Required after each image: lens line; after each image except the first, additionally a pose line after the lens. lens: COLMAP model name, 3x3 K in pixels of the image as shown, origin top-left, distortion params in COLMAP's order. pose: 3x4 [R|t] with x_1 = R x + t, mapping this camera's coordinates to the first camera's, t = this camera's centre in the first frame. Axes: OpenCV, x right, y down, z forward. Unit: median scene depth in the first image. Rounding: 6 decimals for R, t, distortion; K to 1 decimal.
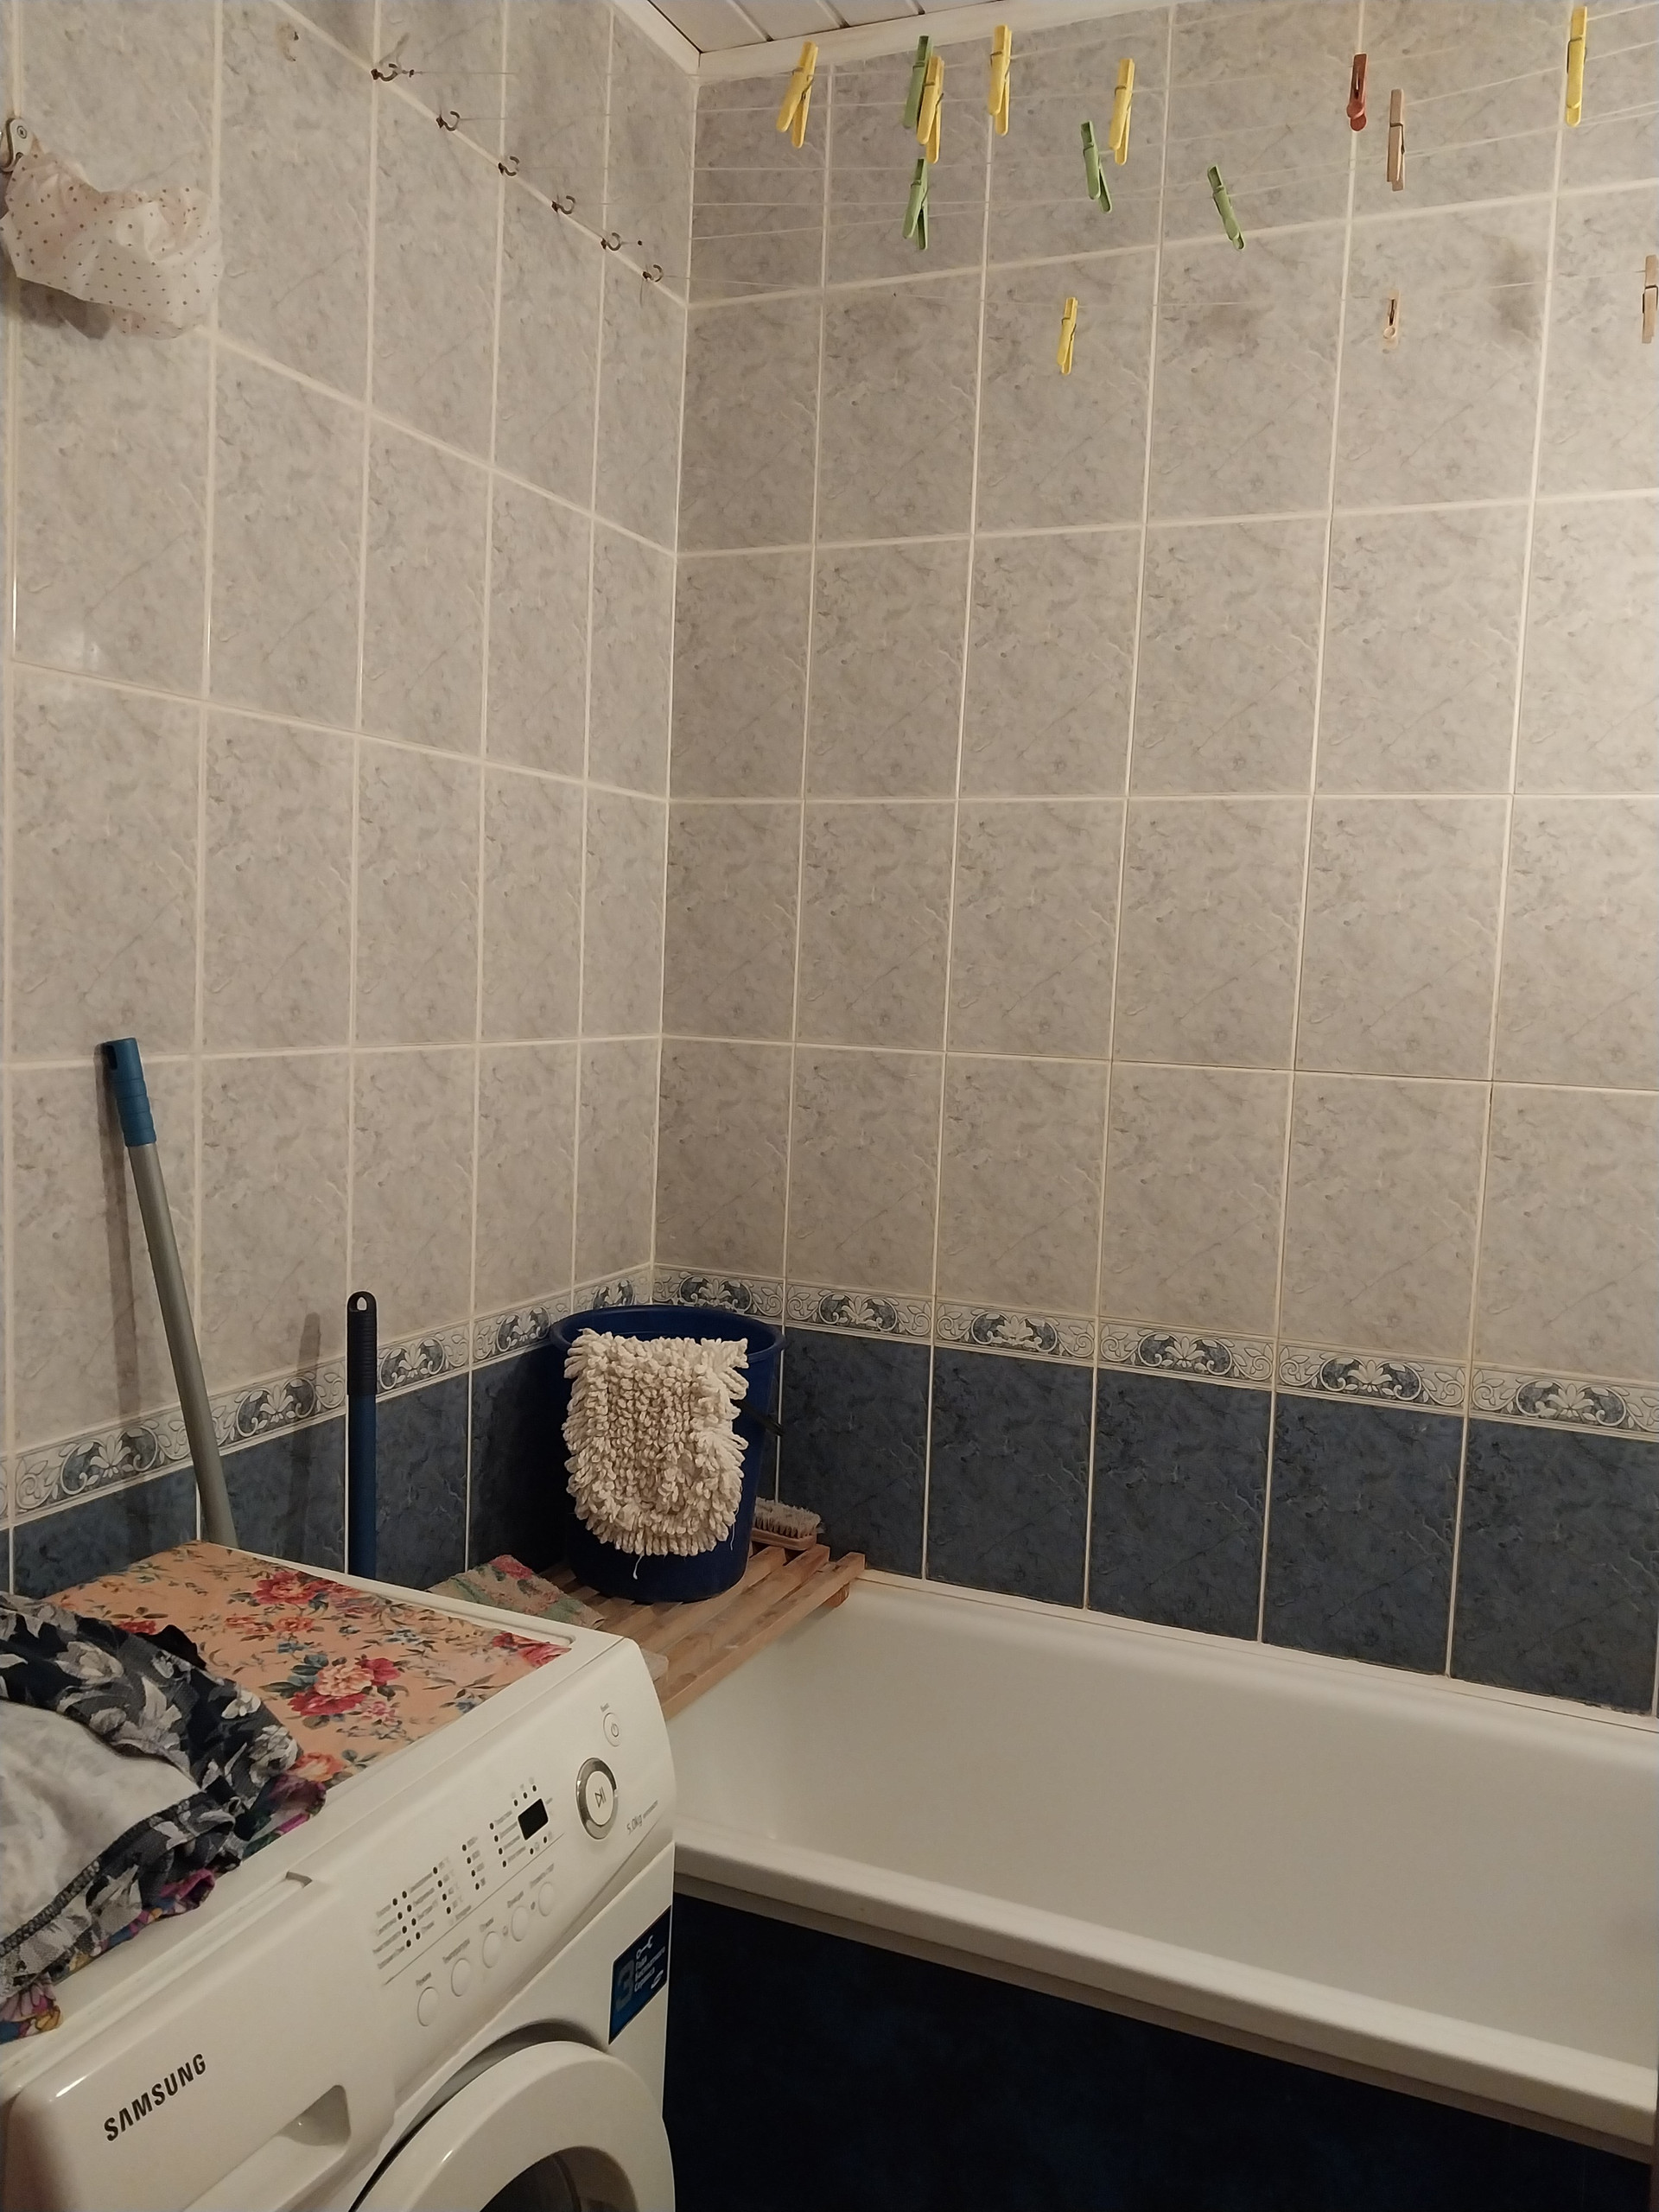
lens RADIAL K [[1665.2, 0, 816.0], [0, 1665.2, 1090.0], [0, 0, 1]] dist [-0.005357, -0.053426]
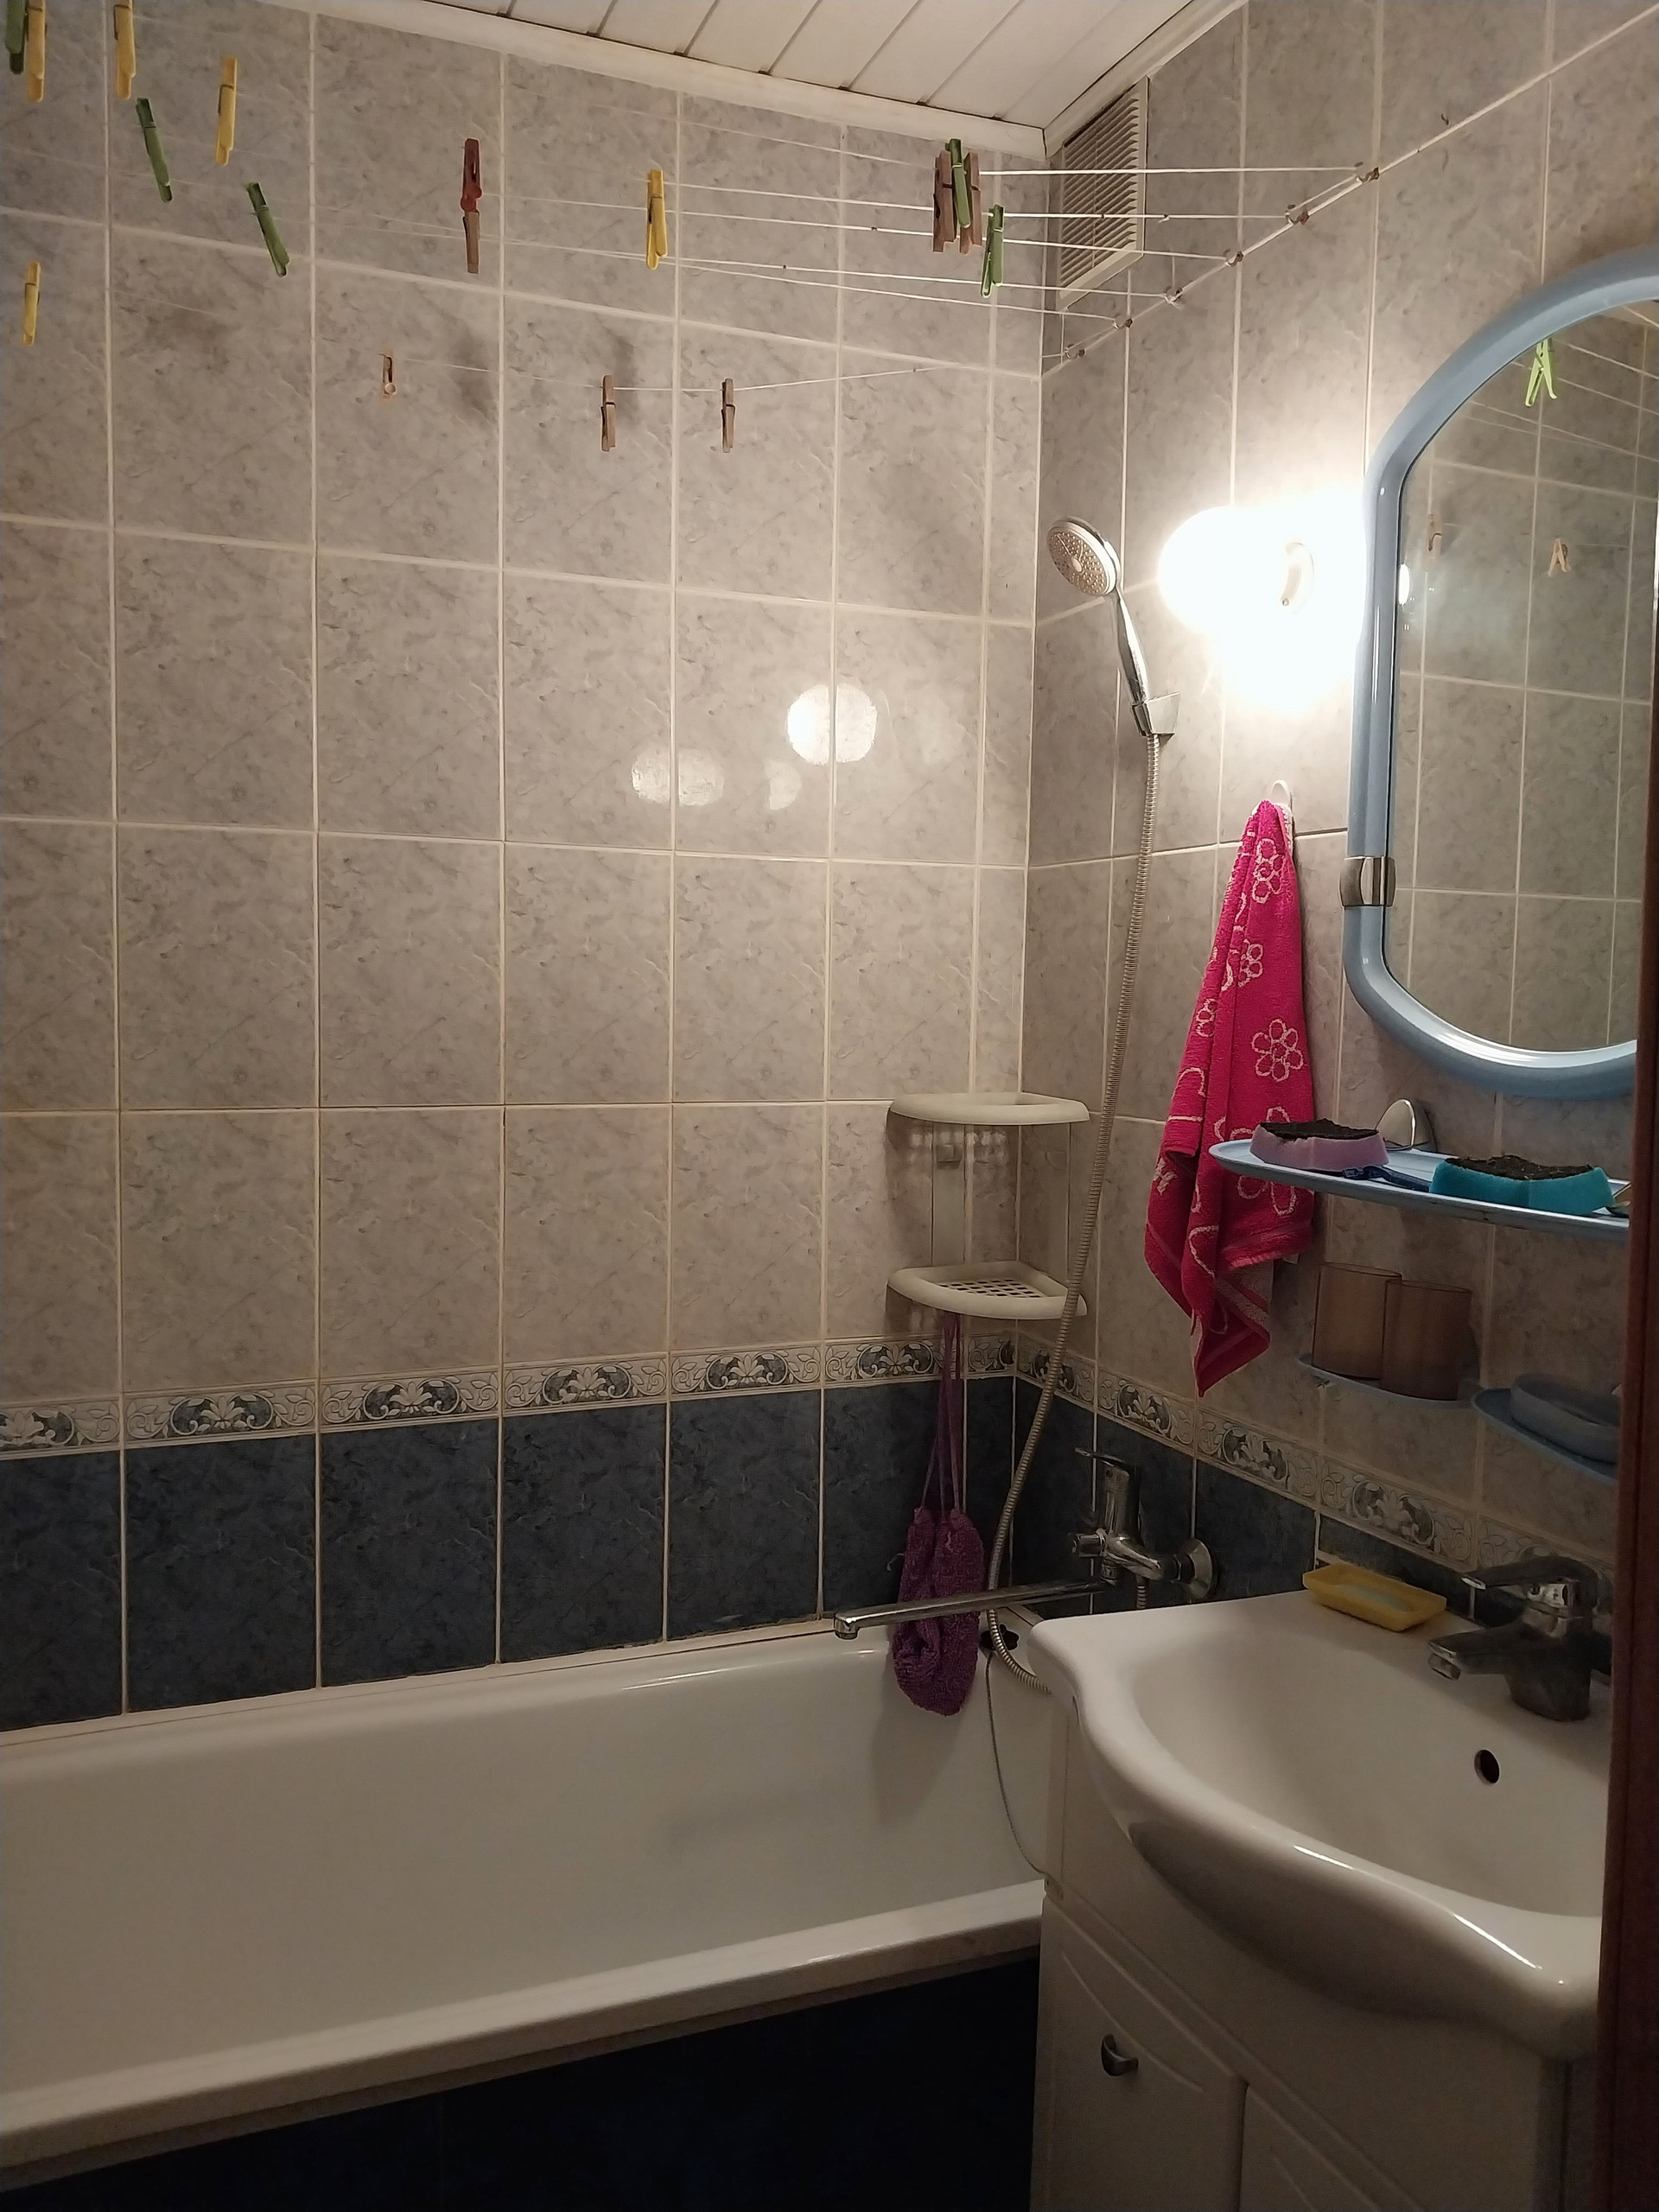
lens RADIAL K [[1665.2, 0, 820.6], [0, 1665.2, 1115.5], [0, 0, 1]] dist [-0.005357, -0.053426]
pose [[0.670651, -0.070765, 0.738390, -0.247244], [0.070768, 0.997002, 0.031273, -0.017143], [-0.738390, 0.031281, 0.673648, 0.110376]]
